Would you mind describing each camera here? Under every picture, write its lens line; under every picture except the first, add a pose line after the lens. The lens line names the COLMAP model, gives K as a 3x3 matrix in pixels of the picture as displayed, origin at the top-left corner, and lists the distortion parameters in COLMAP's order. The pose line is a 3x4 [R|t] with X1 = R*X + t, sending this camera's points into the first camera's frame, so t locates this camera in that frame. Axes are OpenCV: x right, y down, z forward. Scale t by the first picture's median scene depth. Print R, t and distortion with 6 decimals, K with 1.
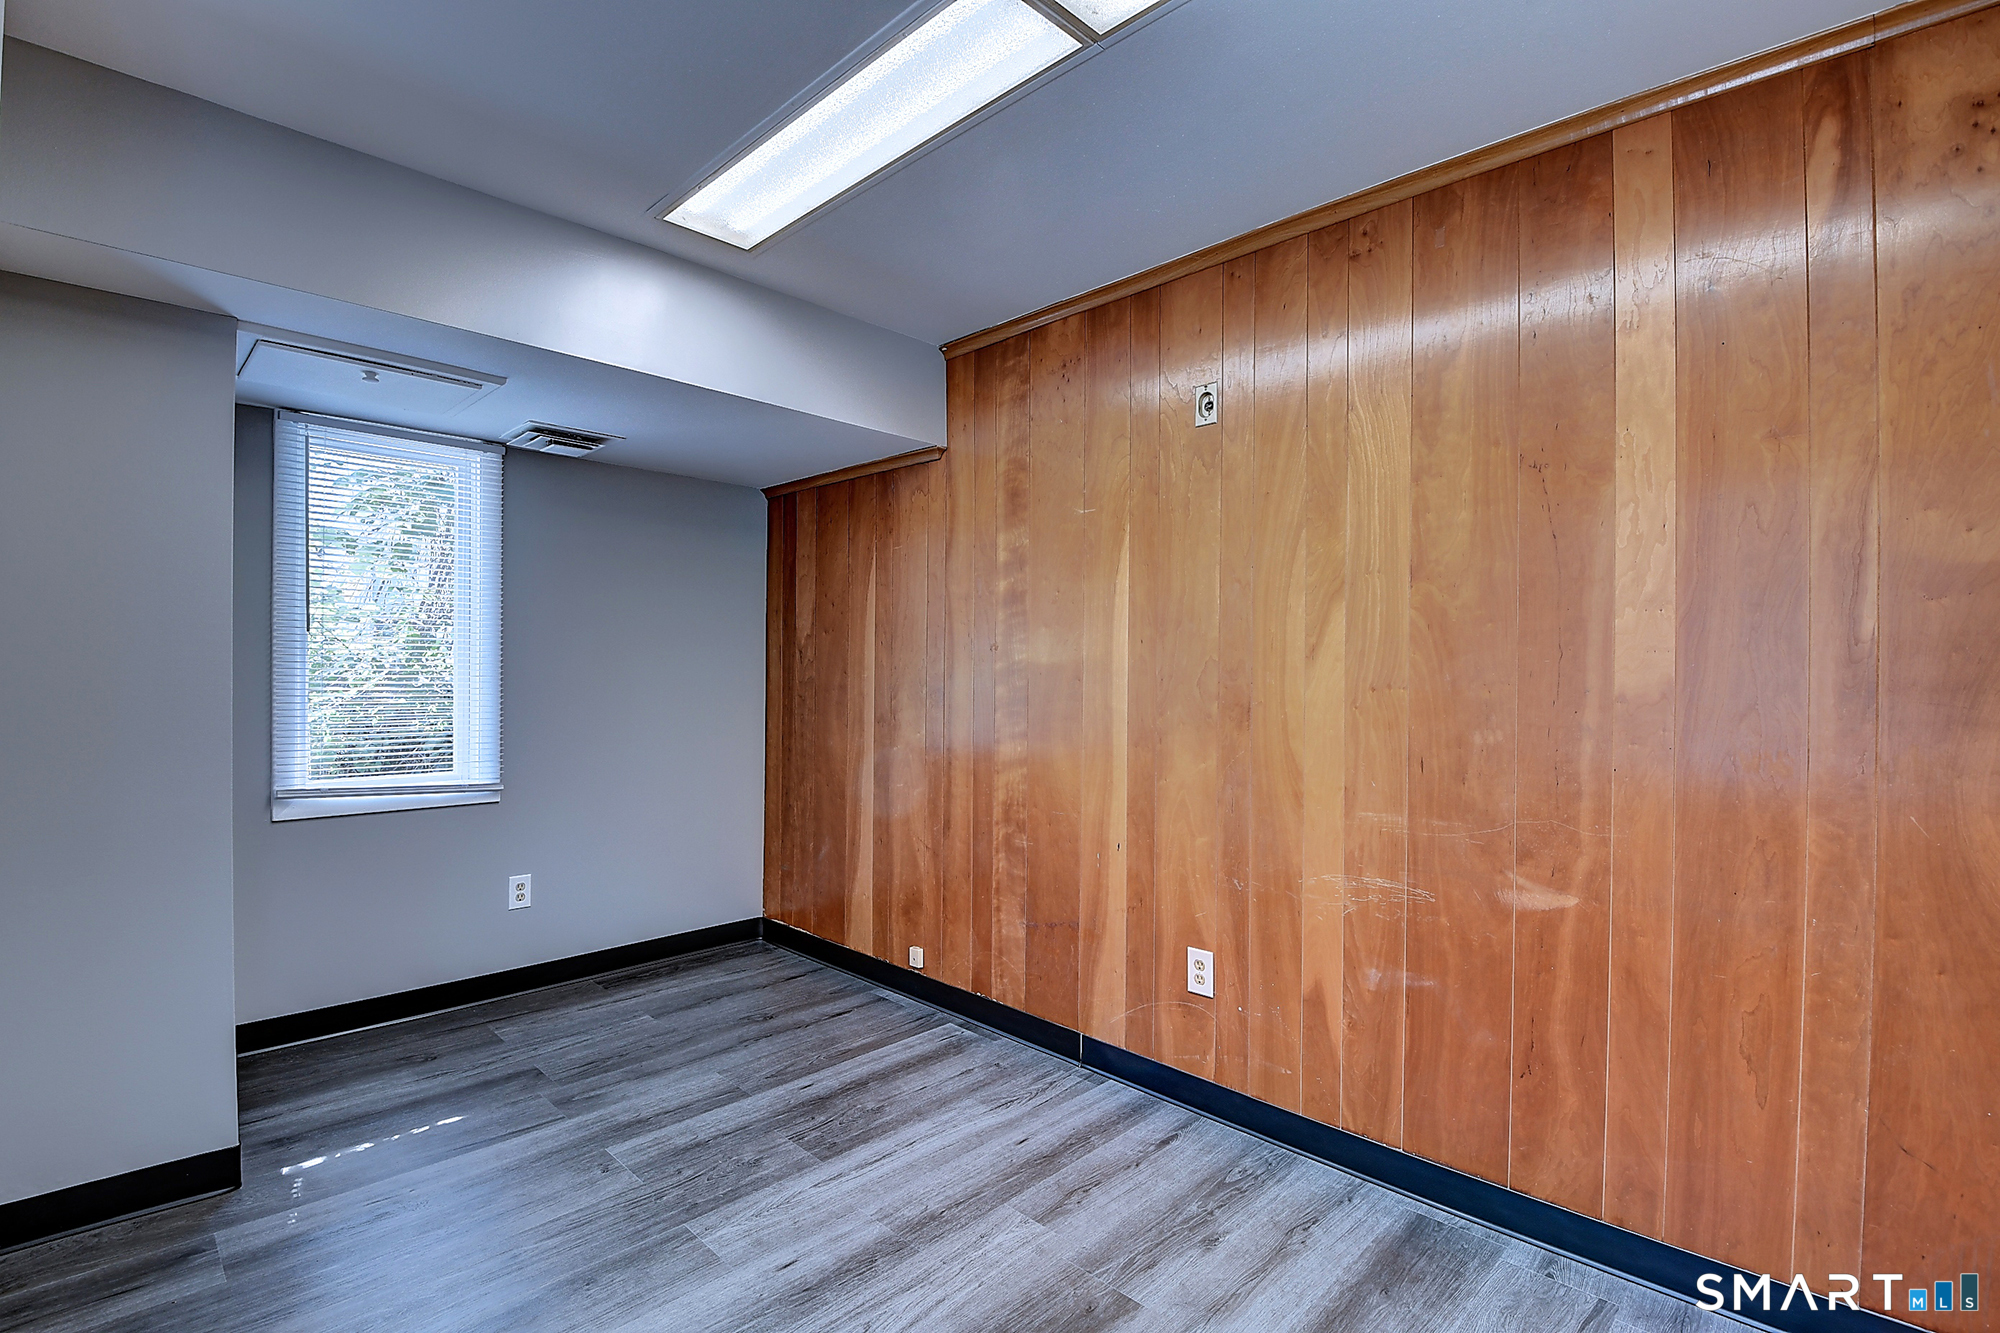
lens RADIAL K [[901.1, 0, 995.0], [0, 901.1, 665.9], [0, 0, 1]] dist [-0.007803, -0.004619]
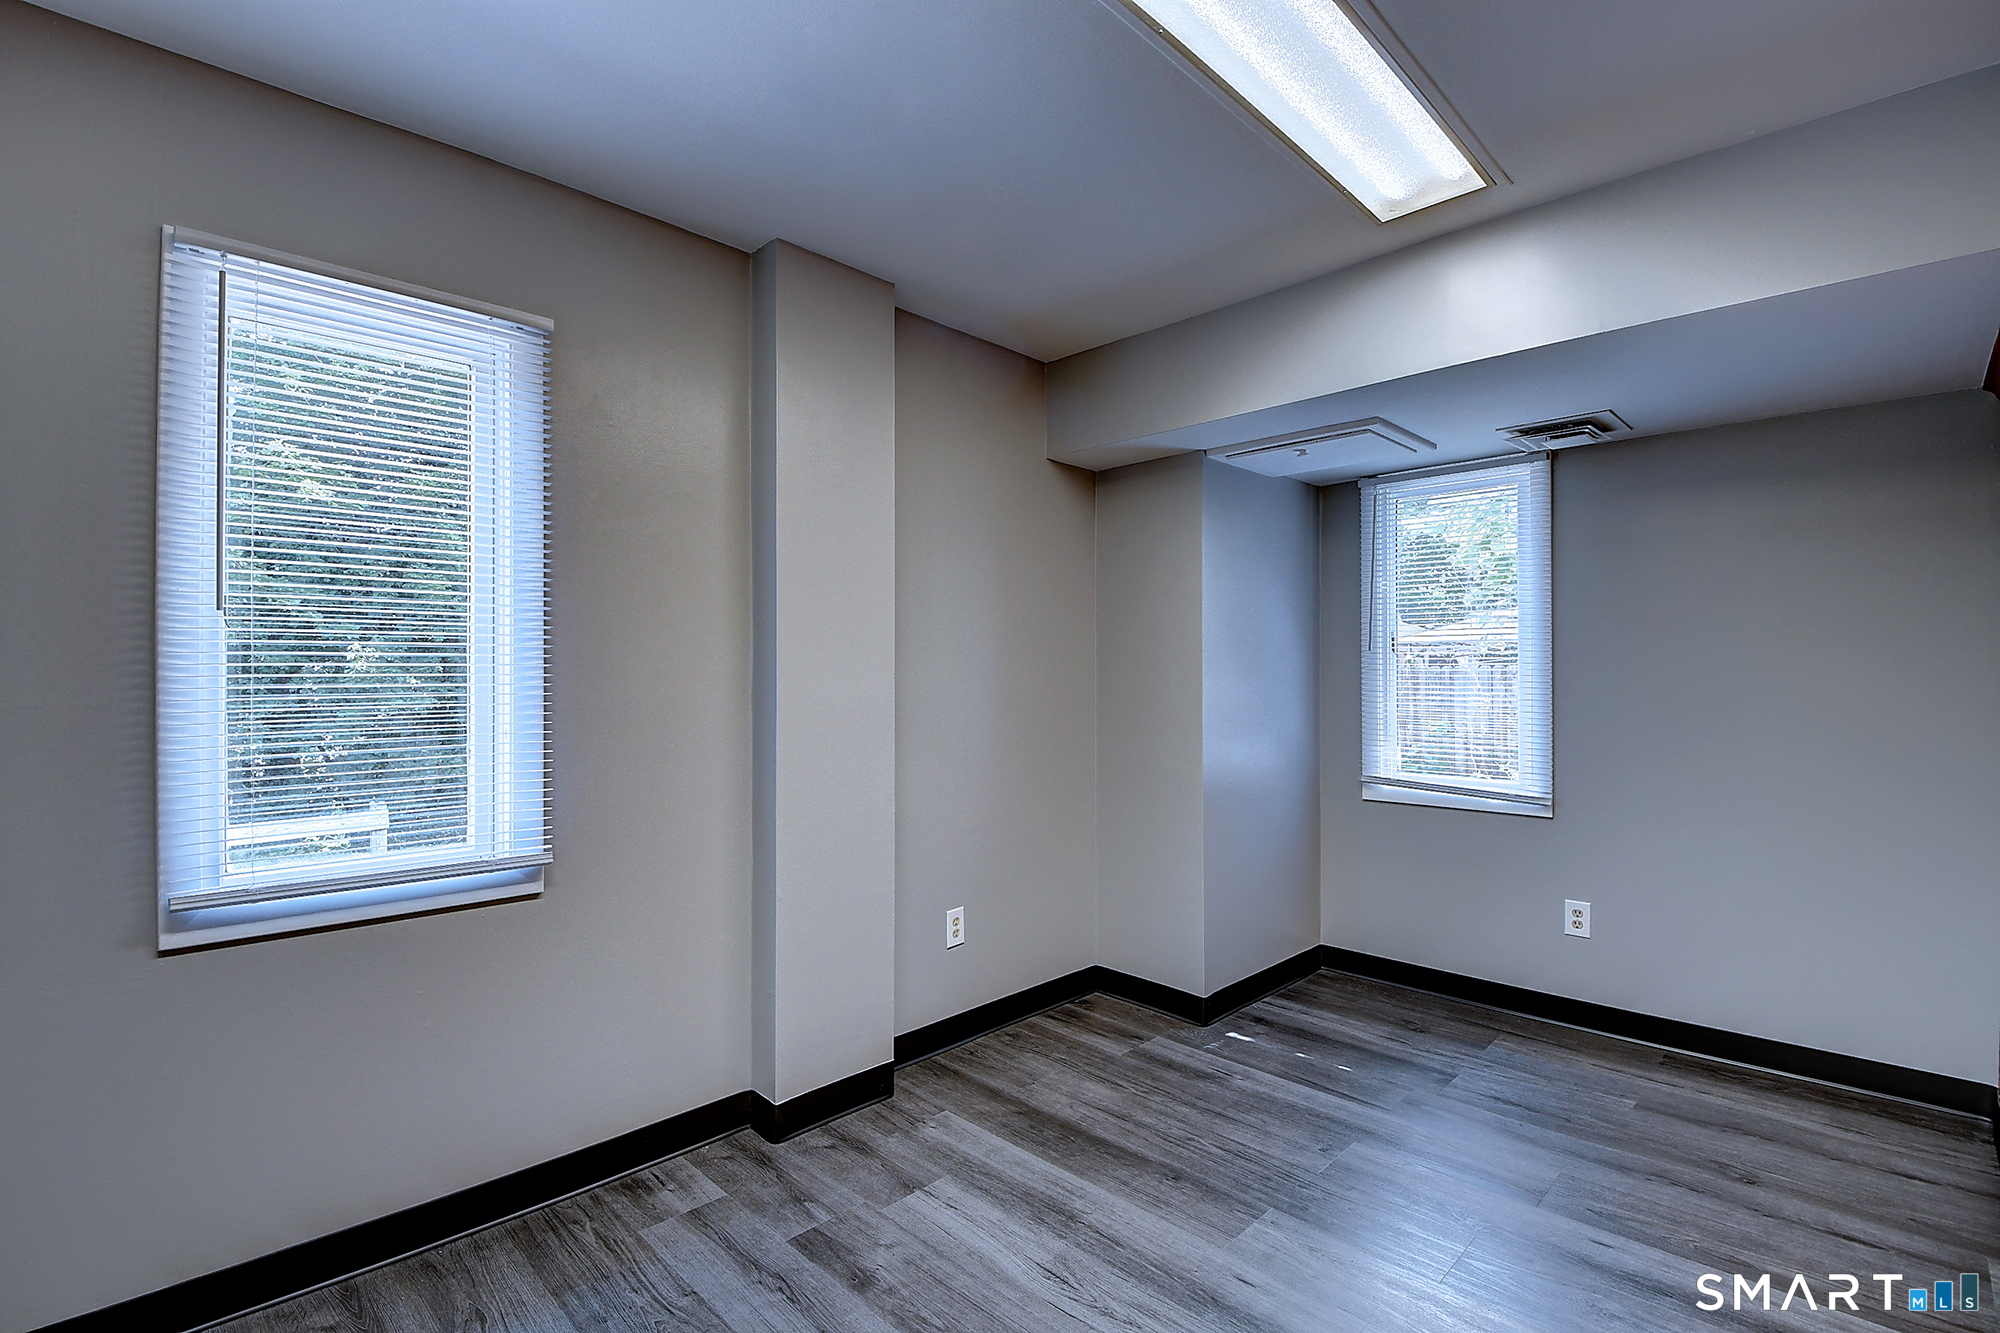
lens RADIAL K [[901.1, 0, 981.8], [0, 901.1, 670.0], [0, 0, 1]] dist [-0.007803, -0.004619]
pose [[0.002877, -0.013505, -0.999905, 0.437456], [0.004928, 0.999897, -0.013491, 0.001851], [0.999984, -0.004889, 0.002943, 0.404288]]
